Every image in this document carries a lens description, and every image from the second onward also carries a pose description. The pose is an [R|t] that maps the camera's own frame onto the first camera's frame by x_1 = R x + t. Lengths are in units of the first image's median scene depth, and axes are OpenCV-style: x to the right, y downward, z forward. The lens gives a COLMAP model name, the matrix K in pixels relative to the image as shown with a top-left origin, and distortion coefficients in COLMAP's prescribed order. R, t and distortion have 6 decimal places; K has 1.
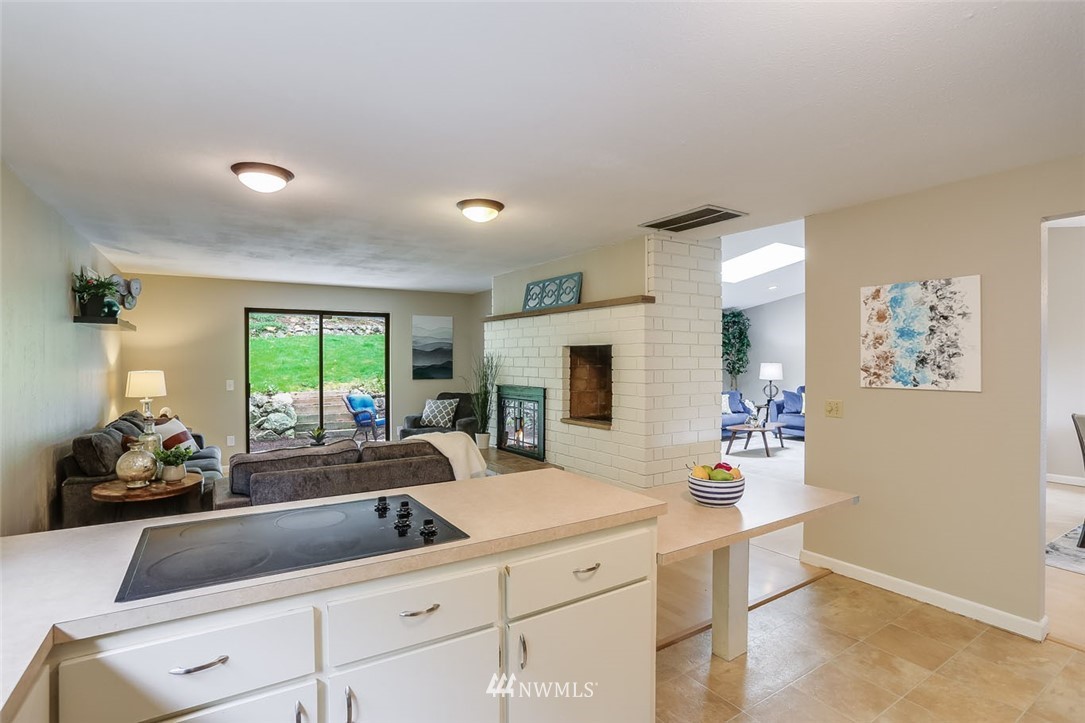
lens RADIAL K [[530.3, 0, 537.5], [0, 530.3, 358.3], [0, 0, 1]] dist [-0.078613, 0.033621]
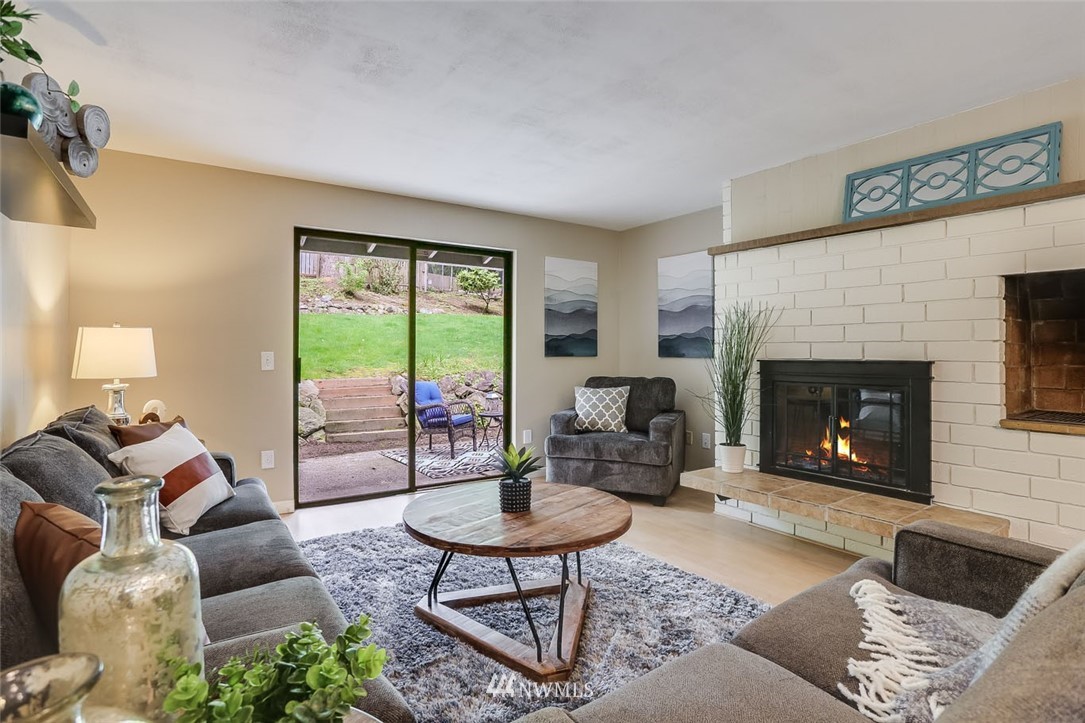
lens RADIAL K [[542.0, 0, 539.6], [0, 542.0, 342.5], [0, 0, 1]] dist [-0.077785, 0.036118]
pose [[0.999556, 0.005727, 0.029245, -0.421365], [-0.005312, 0.999884, -0.014277, 0.052238], [-0.029323, 0.014115, 0.999470, 0.549892]]
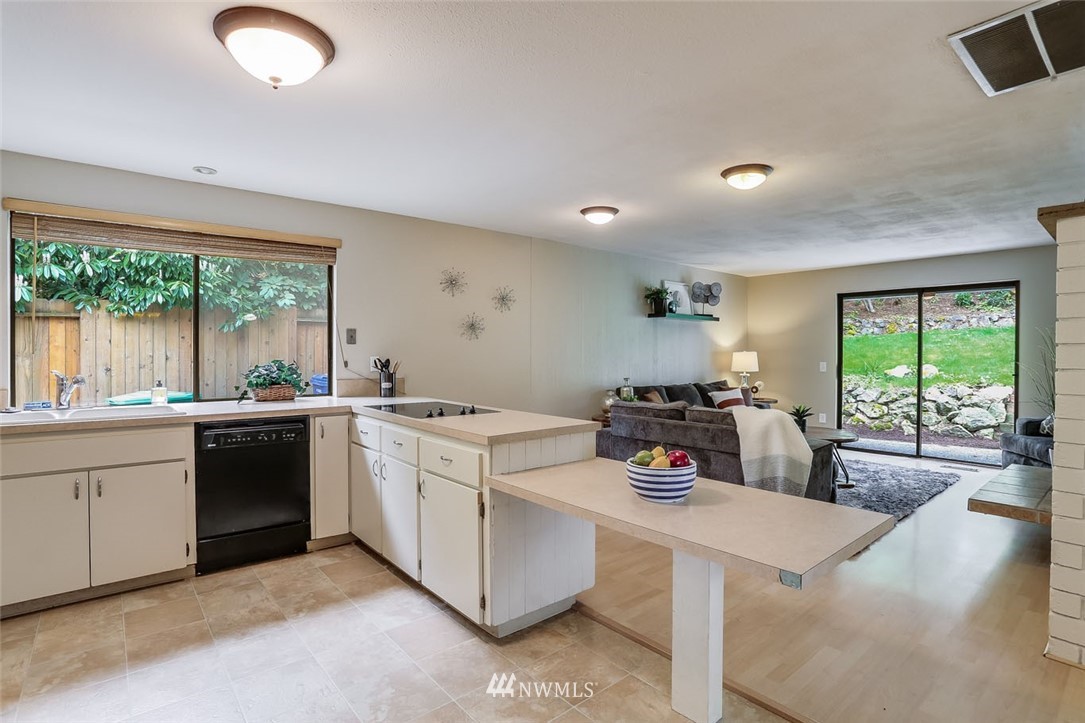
lens RADIAL K [[530.3, 0, 537.5], [0, 530.3, 358.3], [0, 0, 1]] dist [-0.078613, 0.033621]
pose [[0.129895, 0.015416, -0.991408, 0.552157], [-0.003550, 0.999880, 0.015083, 0.026798], [0.991521, 0.001560, 0.129934, 0.352741]]
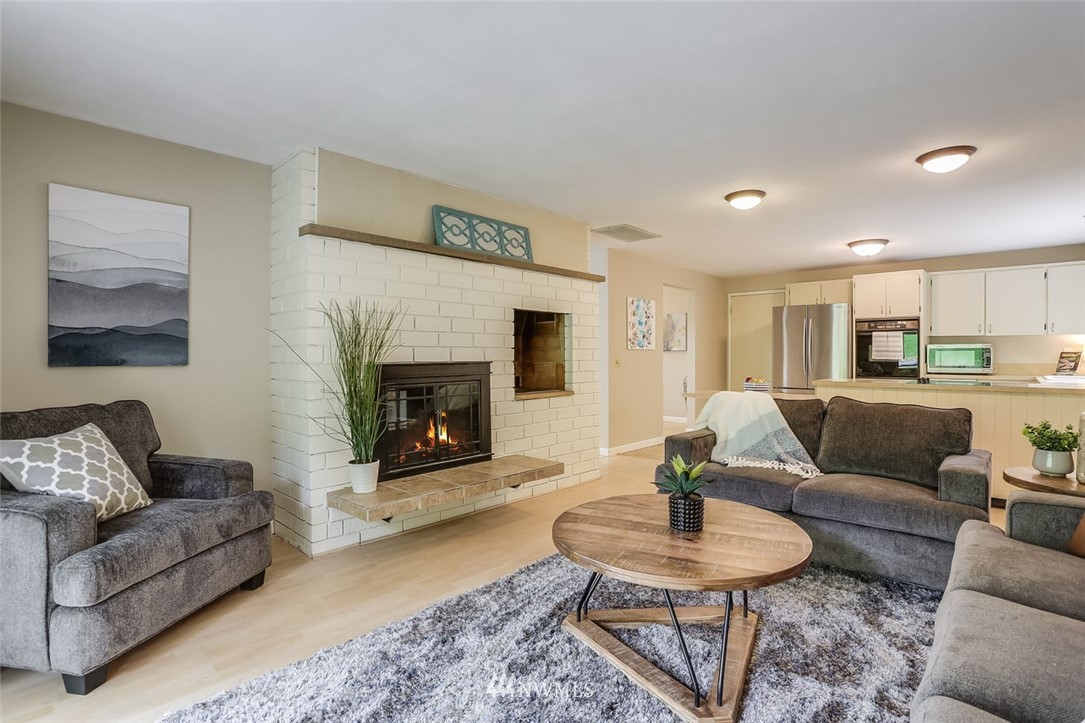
lens RADIAL K [[530.3, 0, 537.5], [0, 530.3, 358.3], [0, 0, 1]] dist [-0.078613, 0.033621]
pose [[-0.254334, -0.003980, 0.967108, -0.804252], [0.001756, 0.999988, 0.004577, 0.054151], [-0.967115, 0.002862, -0.254324, 1.241588]]
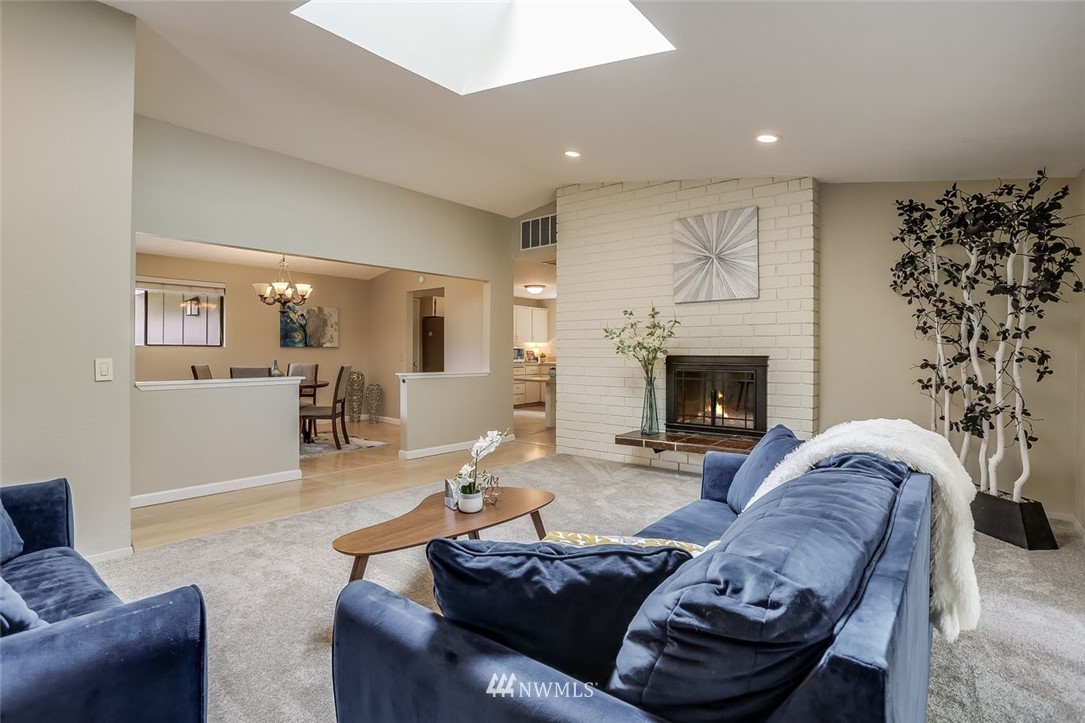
lens RADIAL K [[530.3, 0, 537.5], [0, 530.3, 358.3], [0, 0, 1]] dist [-0.078613, 0.033621]
pose [[-0.951286, 0.000813, -0.308307, 0.760780], [-0.002725, 0.999935, 0.011046, 0.053782], [0.308296, 0.011348, -0.951223, 2.157769]]
